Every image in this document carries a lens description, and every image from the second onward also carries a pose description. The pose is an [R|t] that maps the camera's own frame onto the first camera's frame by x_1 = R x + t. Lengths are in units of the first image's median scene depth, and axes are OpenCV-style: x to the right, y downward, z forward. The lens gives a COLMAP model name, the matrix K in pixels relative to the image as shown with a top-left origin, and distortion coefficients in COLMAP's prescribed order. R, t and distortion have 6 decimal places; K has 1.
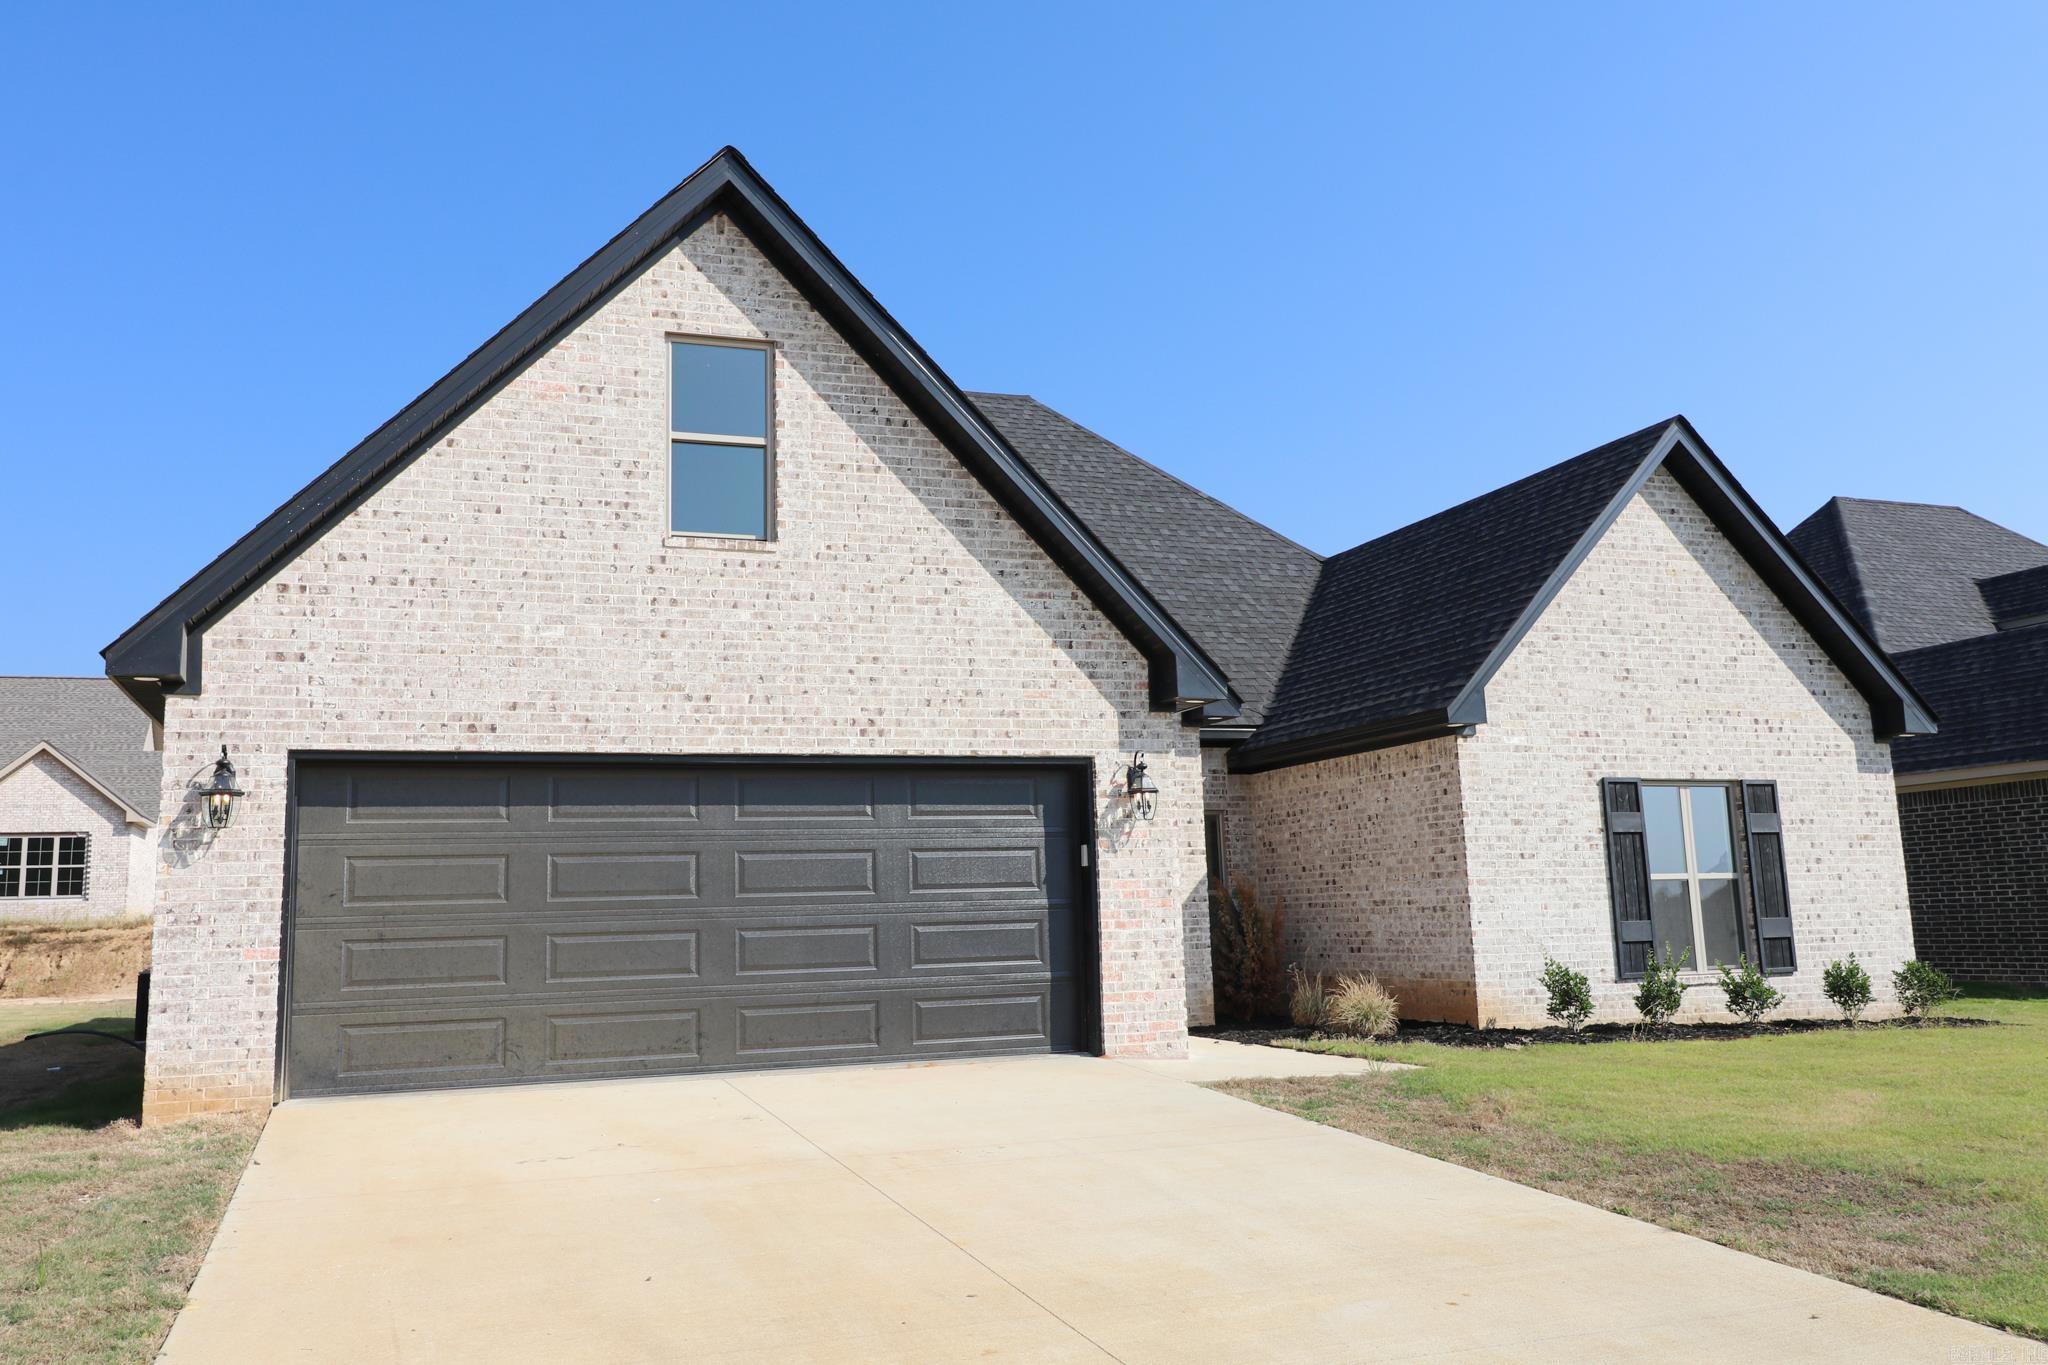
lens RADIAL K [[1621.7, 0, 979.0], [0, 1621.7, 661.9], [0, 0, 1]] dist [0.007875, -0.000527]
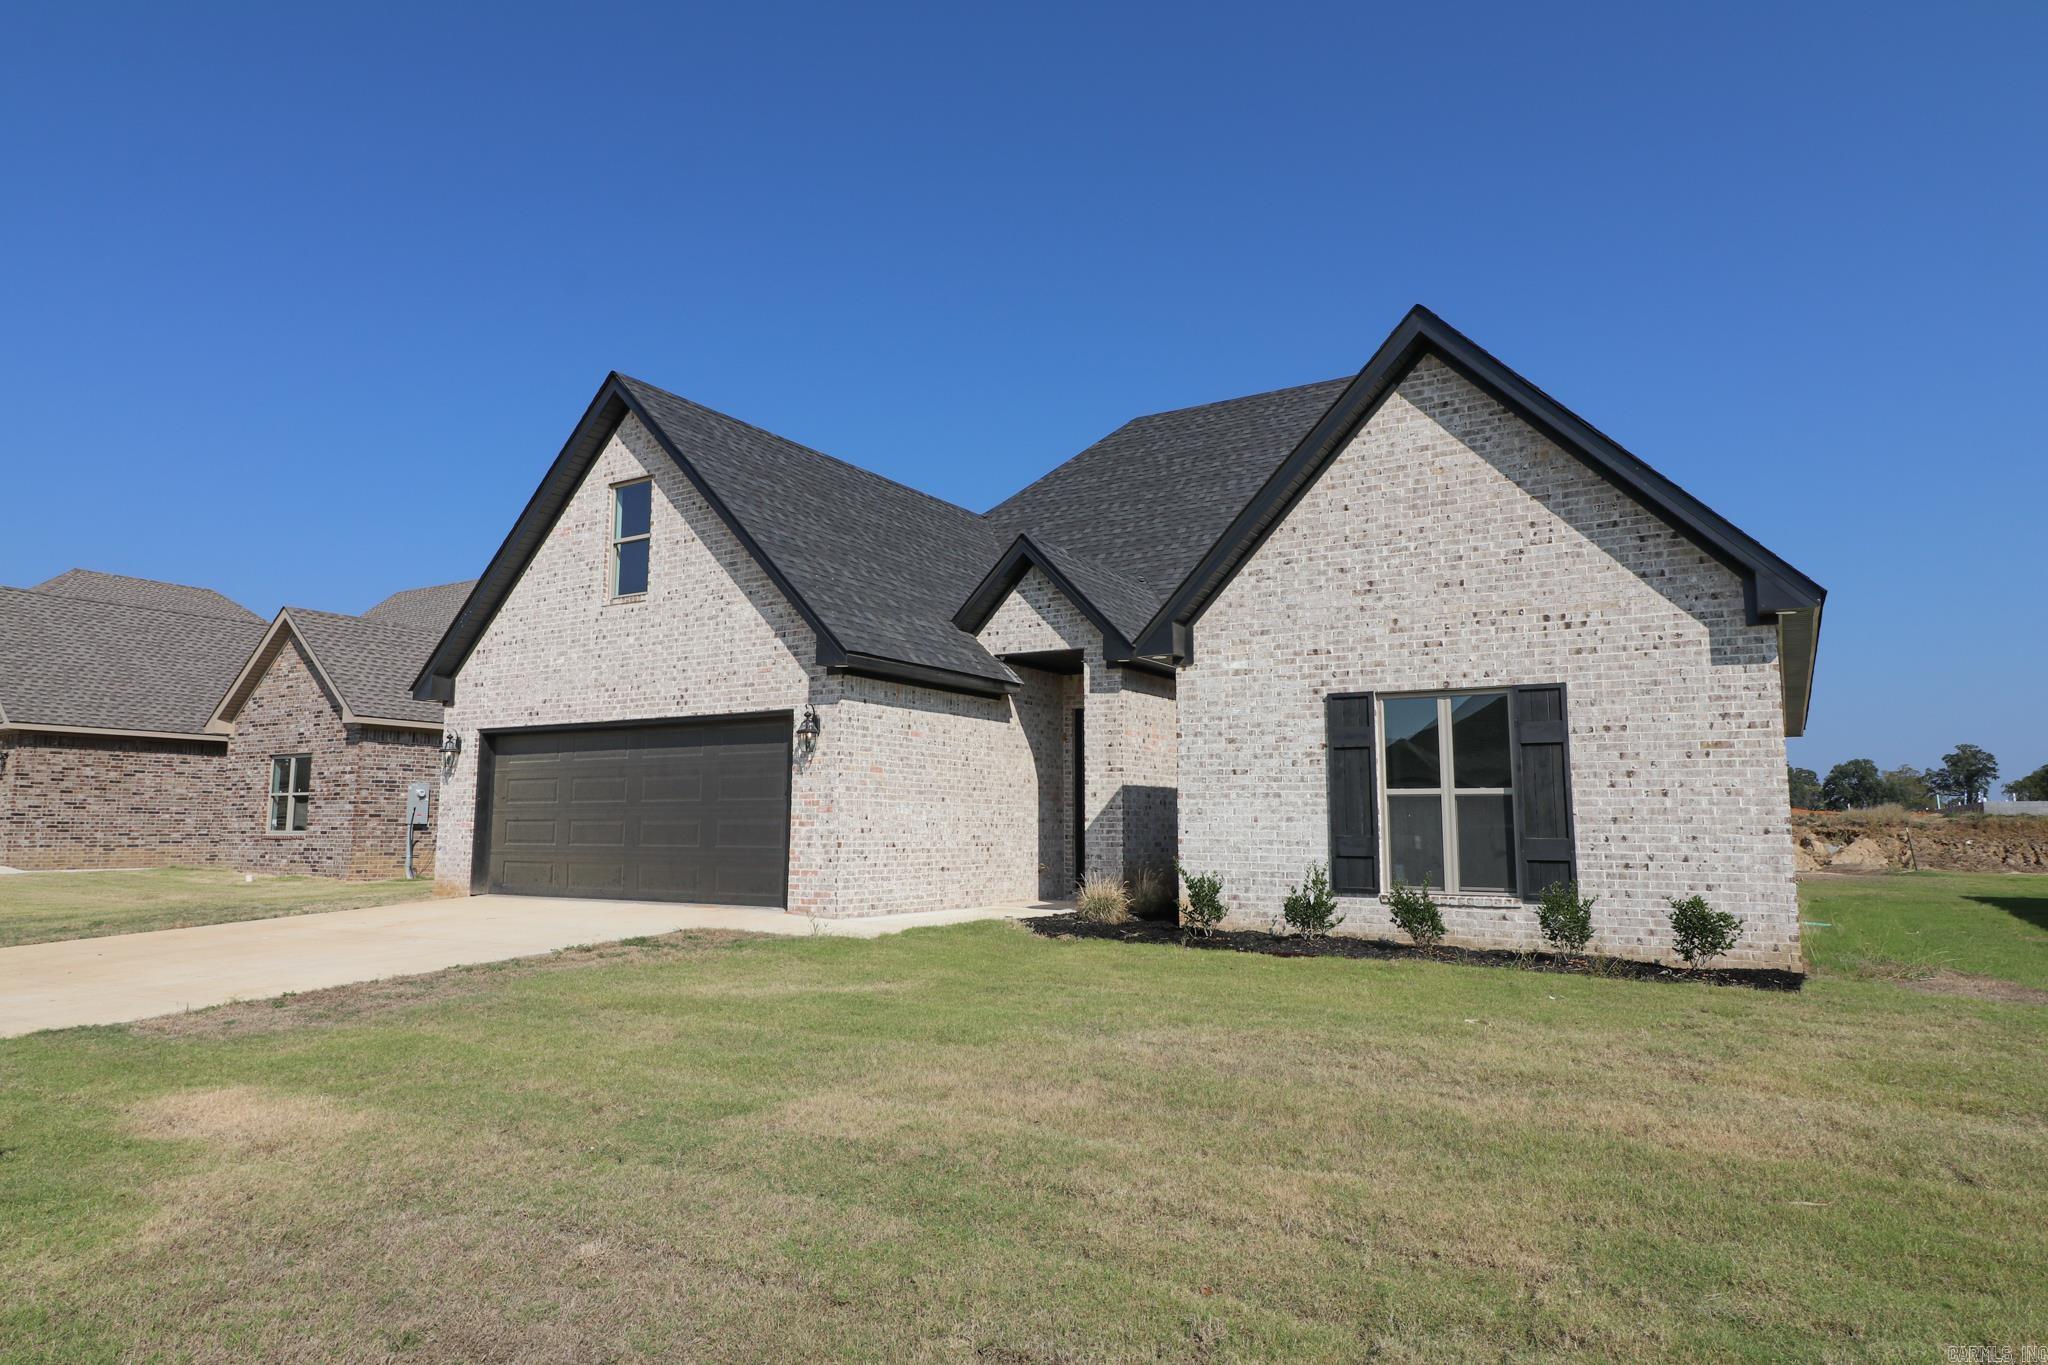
lens RADIAL K [[1239.9, 0, 1015.5], [0, 1239.9, 667.2], [0, 0, 1]] dist [0.003607, 0.000516]
pose [[0.625810, -0.070888, -0.776747, 0.901466], [0.104665, 0.994487, -0.006432, 0.040933], [0.772921, -0.077273, 0.629780, 0.379358]]
